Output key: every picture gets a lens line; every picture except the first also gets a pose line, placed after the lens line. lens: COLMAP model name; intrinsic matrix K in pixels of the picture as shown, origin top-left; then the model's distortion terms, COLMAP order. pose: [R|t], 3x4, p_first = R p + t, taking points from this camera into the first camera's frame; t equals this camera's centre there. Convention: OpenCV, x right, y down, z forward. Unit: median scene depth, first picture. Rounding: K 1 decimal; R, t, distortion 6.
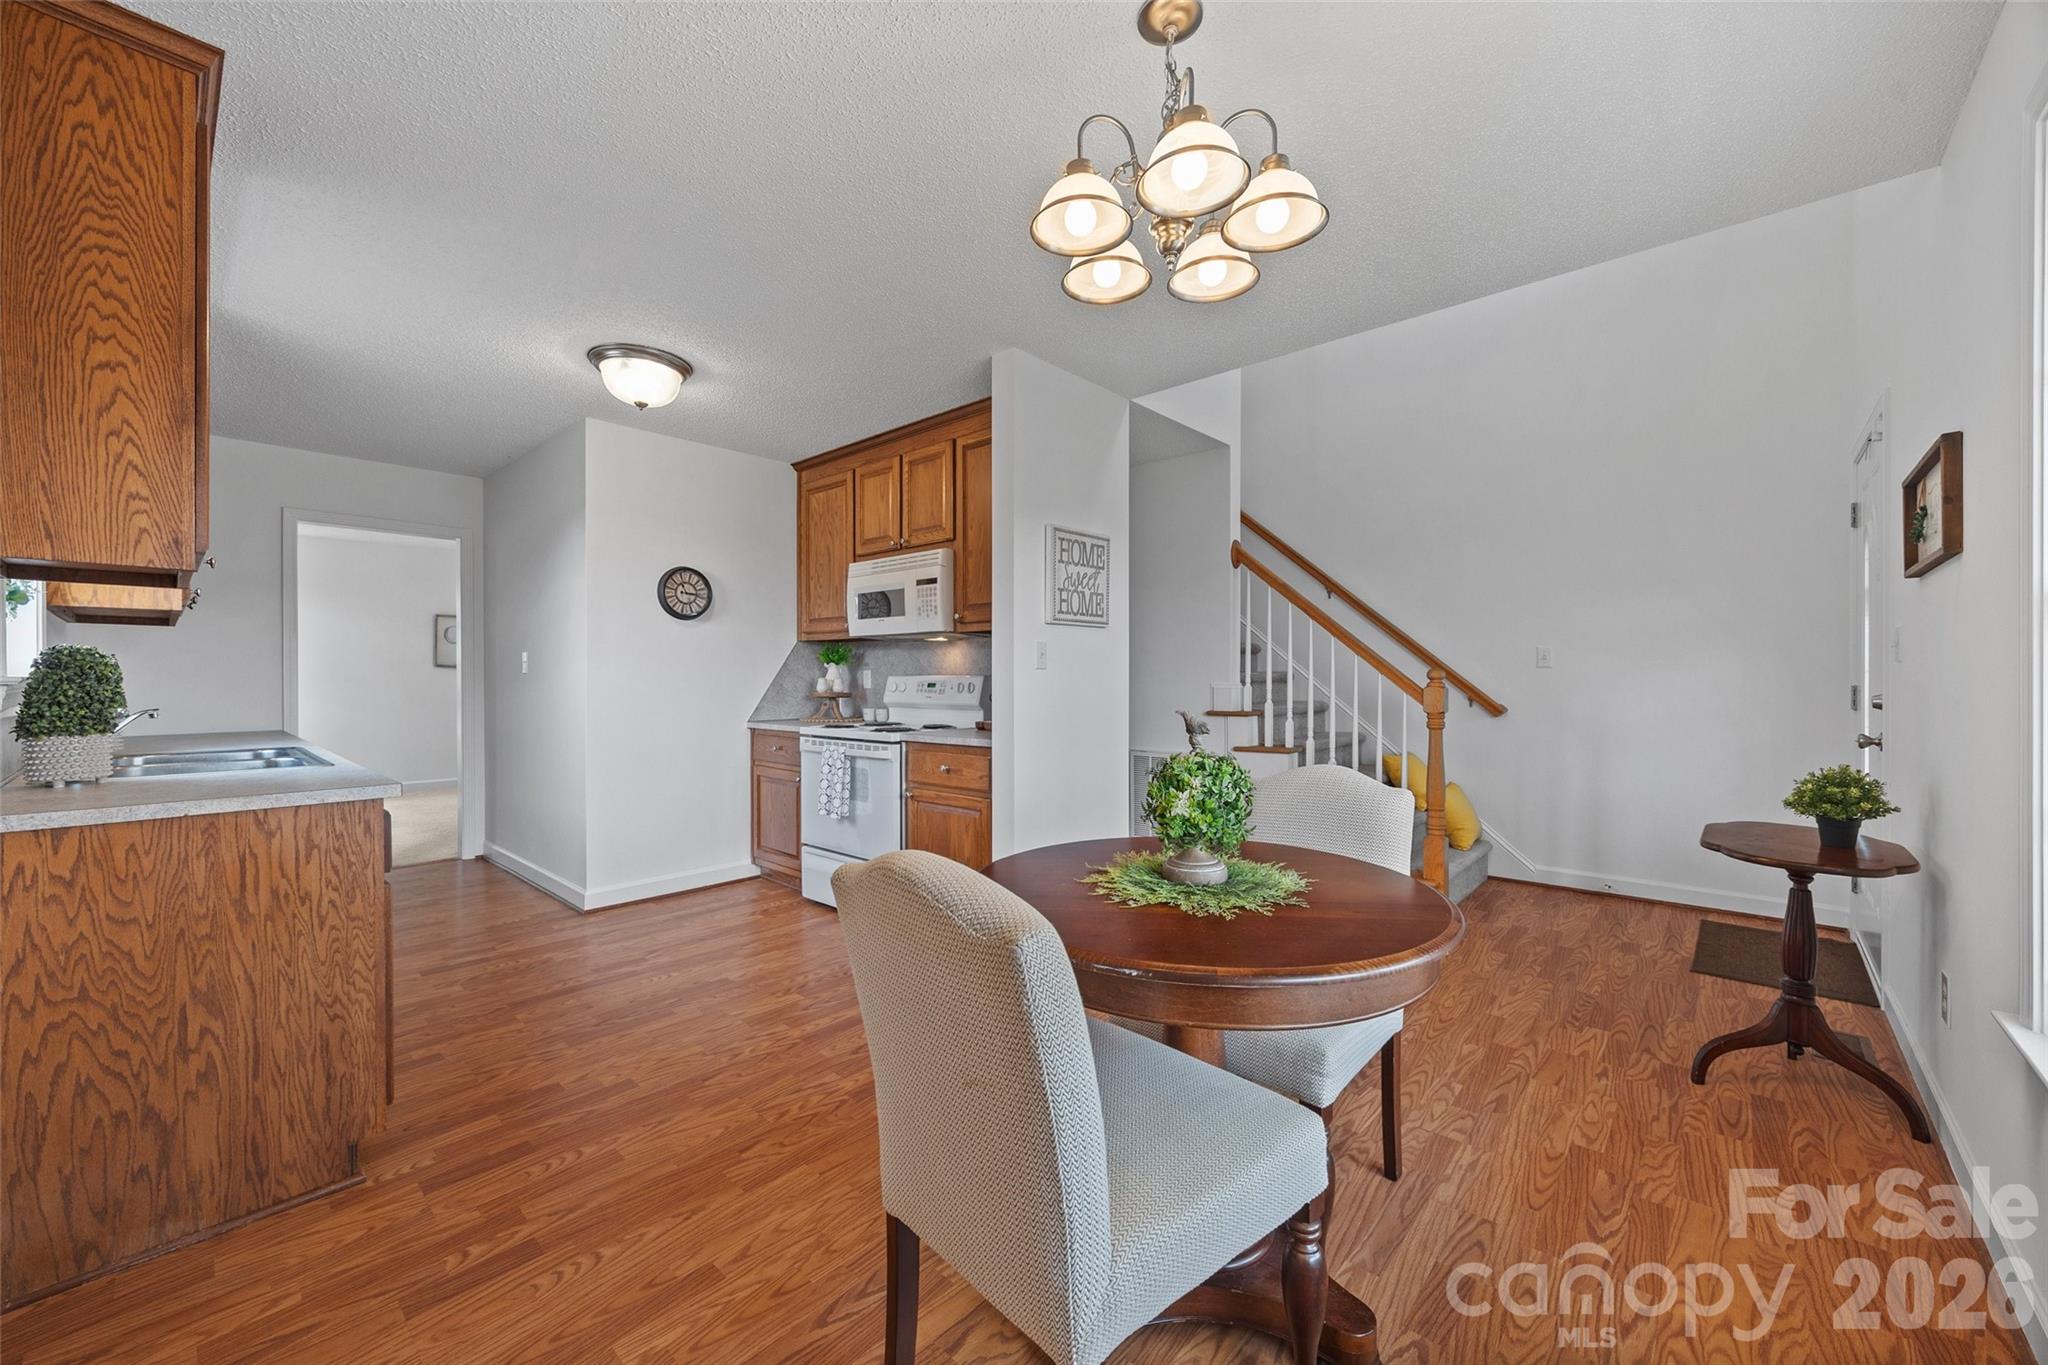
lens RADIAL K [[790.4, 0, 1020.8], [0, 790.4, 679.9], [0, 0, 1]] dist [-0.000363, 0.000437]
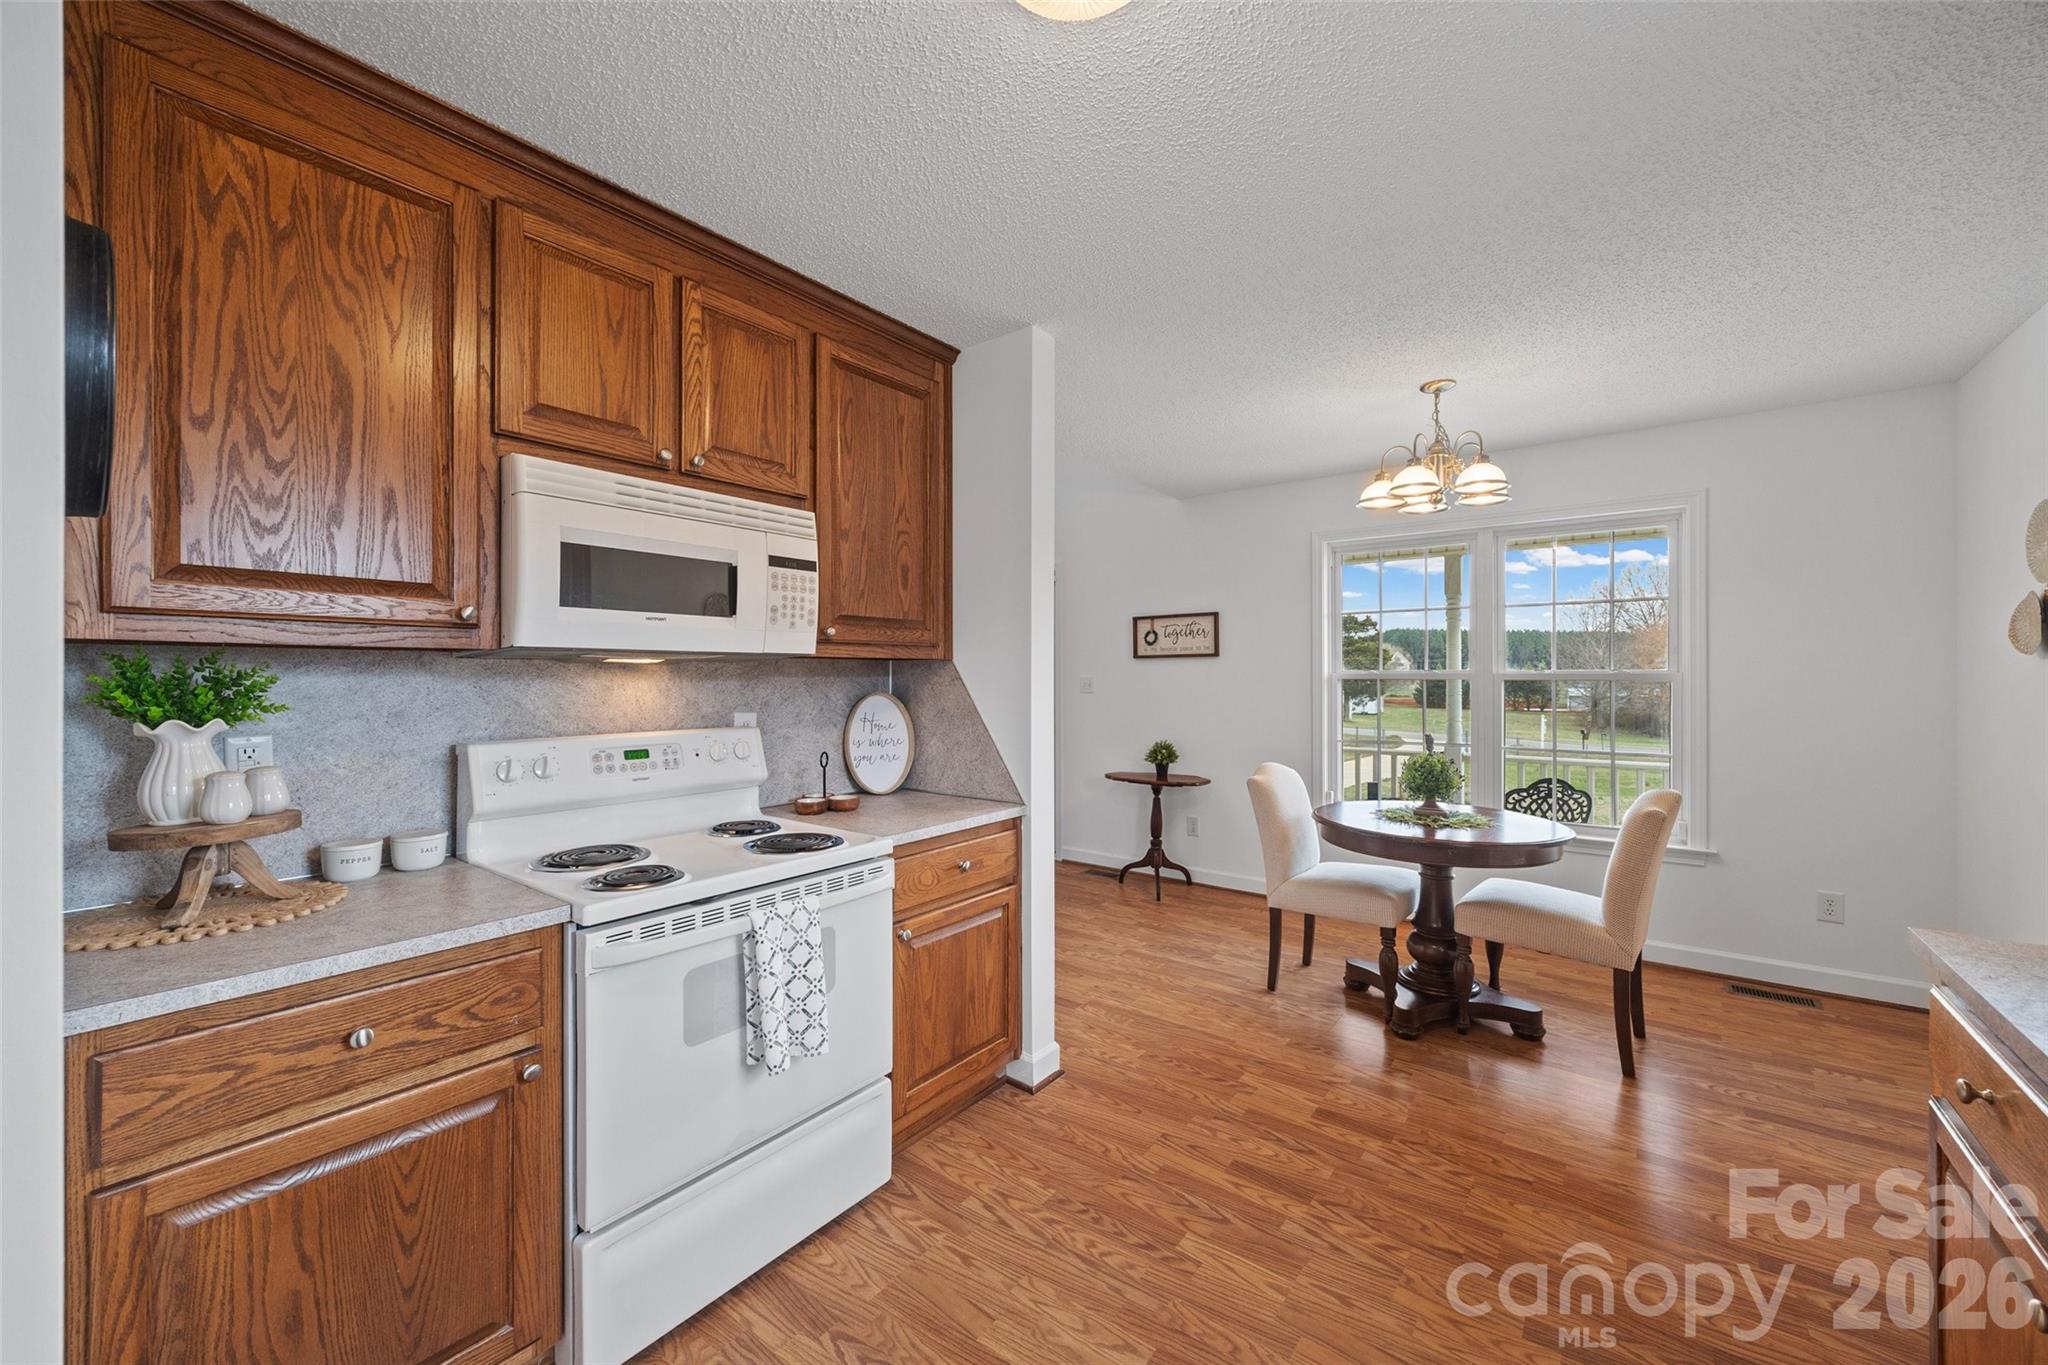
lens RADIAL K [[790.4, 0, 1019.7], [0, 790.4, 676.2], [0, 0, 1]] dist [-0.000363, 0.000437]
pose [[-0.080296, 0.003328, 0.996765, -0.749204], [0.006987, 0.999972, -0.002776, -0.046836], [-0.996747, 0.006742, -0.080317, 0.971871]]
